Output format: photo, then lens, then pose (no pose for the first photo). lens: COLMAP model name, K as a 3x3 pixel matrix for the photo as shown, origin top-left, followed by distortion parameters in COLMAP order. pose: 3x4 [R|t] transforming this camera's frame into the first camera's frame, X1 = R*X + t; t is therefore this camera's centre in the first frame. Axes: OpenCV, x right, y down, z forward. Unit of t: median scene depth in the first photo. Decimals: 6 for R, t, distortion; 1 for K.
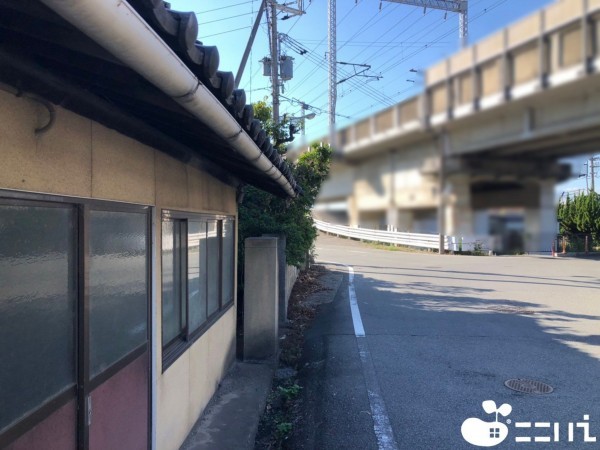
lens RADIAL K [[488.2, 0, 298.2], [0, 488.2, 220.0], [0, 0, 1]] dist [0.052448, -0.071652]
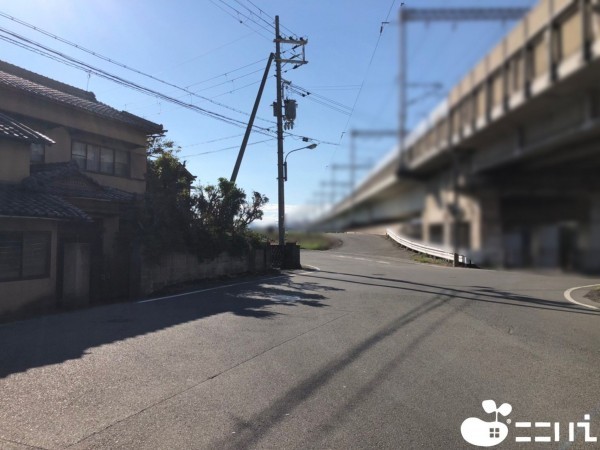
lens RADIAL K [[485.4, 0, 294.8], [0, 485.4, 223.5], [0, 0, 1]] dist [0.009608, -0.005797]
pose [[0.937359, 0.001715, -0.348361, 0.412514], [-0.007949, 0.999833, -0.016465, -0.004194], [0.348274, 0.018203, 0.937216, -0.128047]]
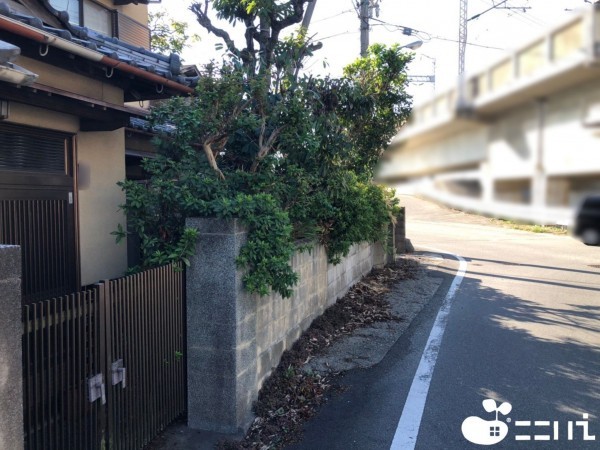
lens RADIAL K [[488.2, 0, 298.2], [0, 488.2, 220.0], [0, 0, 1]] dist [0.052448, -0.071652]
pose [[0.963986, 0.013589, -0.265604, 0.056264], [0.001180, 0.998465, 0.055365, 0.002629], [0.265949, -0.053685, 0.962491, 0.256795]]
